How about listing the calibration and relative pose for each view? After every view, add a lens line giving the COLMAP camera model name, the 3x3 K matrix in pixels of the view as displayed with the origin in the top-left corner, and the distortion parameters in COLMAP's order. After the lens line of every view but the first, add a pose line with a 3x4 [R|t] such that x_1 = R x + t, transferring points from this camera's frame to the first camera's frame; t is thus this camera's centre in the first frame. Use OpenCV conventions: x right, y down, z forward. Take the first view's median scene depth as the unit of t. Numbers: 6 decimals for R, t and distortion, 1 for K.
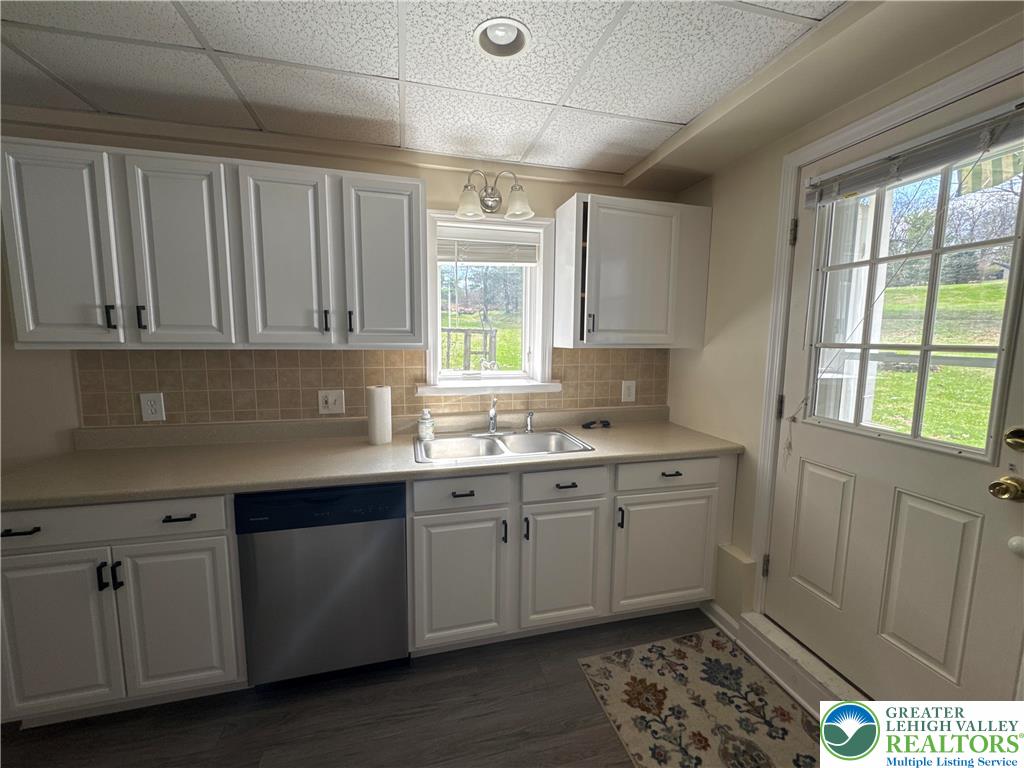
lens RADIAL K [[408.4, 0, 512.0], [0, 408.4, 384.0], [0, 0, 1]] dist [-0.001059, -0.000622]
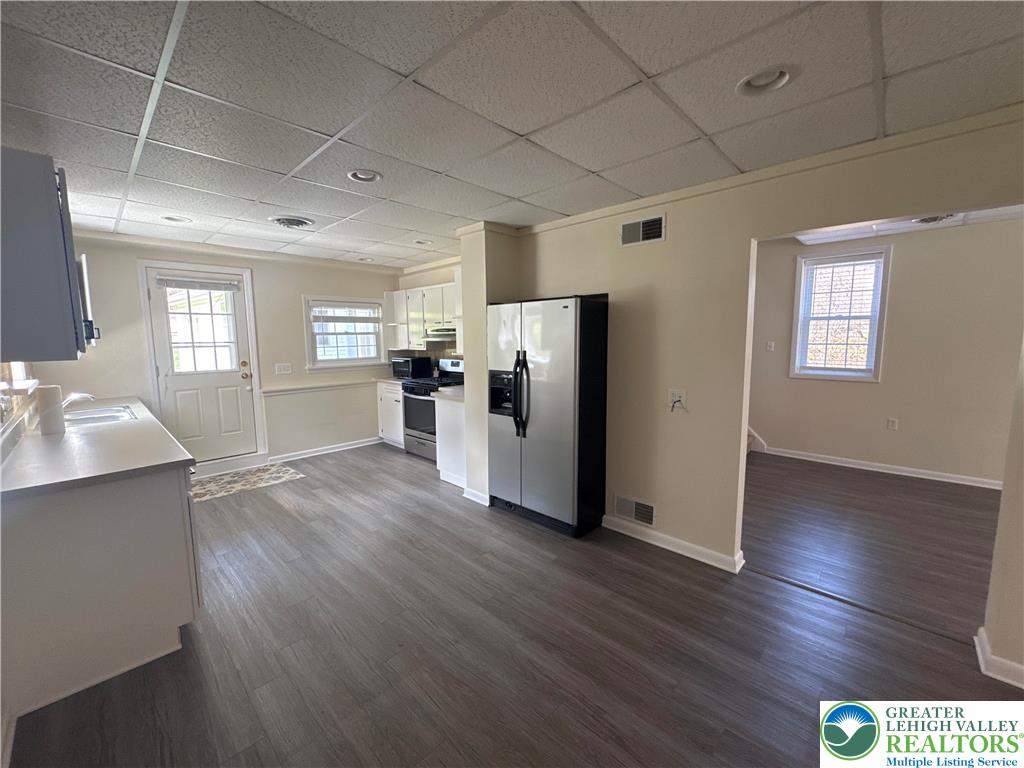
lens RADIAL K [[408.4, 0, 512.0], [0, 408.4, 384.0], [0, 0, 1]] dist [-0.001059, -0.000622]
pose [[-0.527921, -0.100260, 0.843355, -2.226739], [0.100637, 0.978627, 0.179338, -0.081347], [-0.843310, 0.179549, -0.506548, 0.493252]]
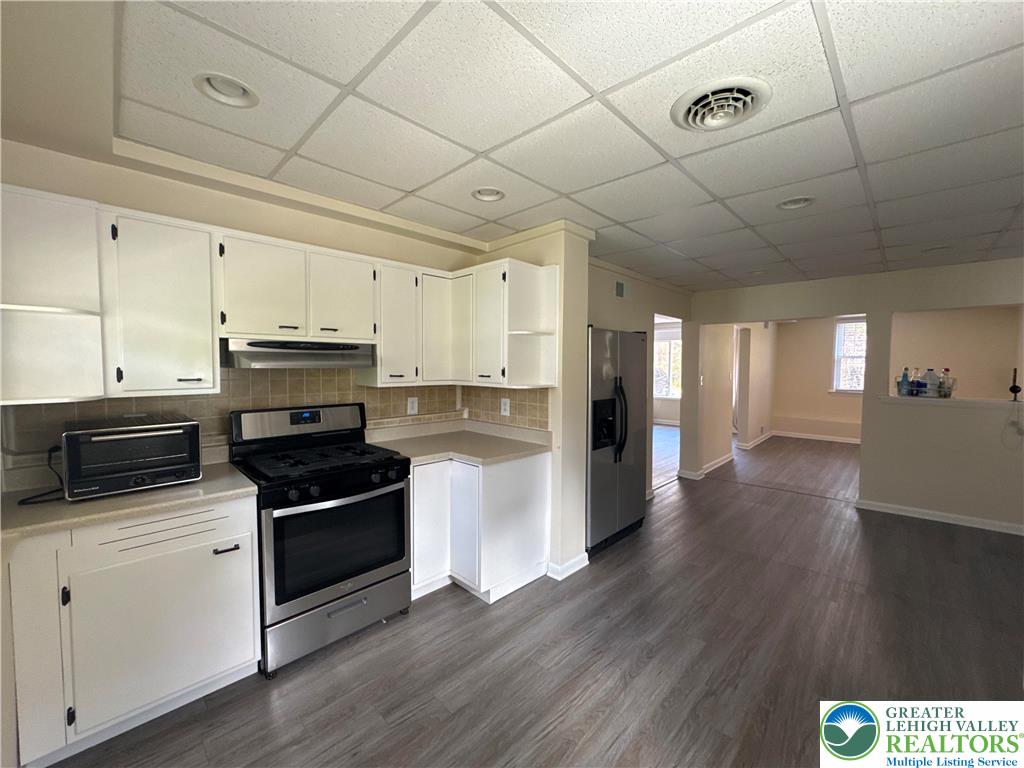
lens RADIAL K [[408.4, 0, 512.0], [0, 408.4, 384.0], [0, 0, 1]] dist [-0.001059, -0.000622]
pose [[-0.857308, 0.011444, -0.514676, 0.488664], [-0.072240, 0.987187, 0.142281, -0.094498], [0.509710, 0.159159, -0.845496, 0.818628]]
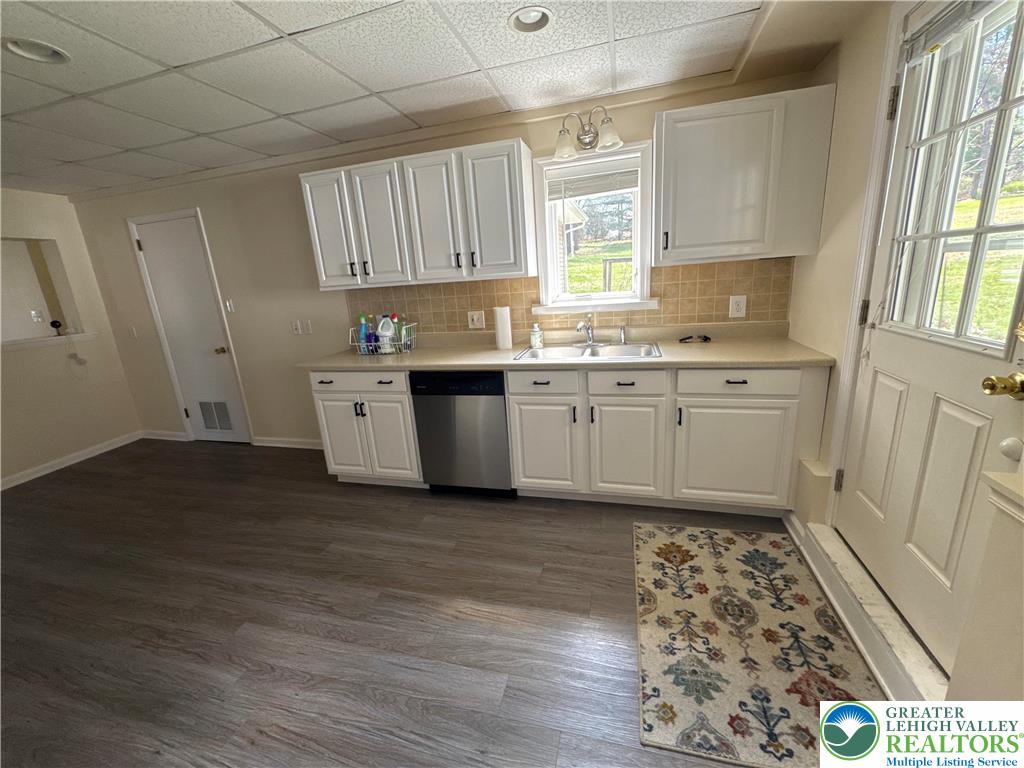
lens RADIAL K [[408.4, 0, 512.0], [0, 408.4, 384.0], [0, 0, 1]] dist [-0.001059, -0.000622]
pose [[0.864786, 0.060115, -0.498528, 0.430242], [0.019274, 0.988103, 0.152584, 0.057016], [0.501770, -0.141562, 0.853339, -0.191709]]
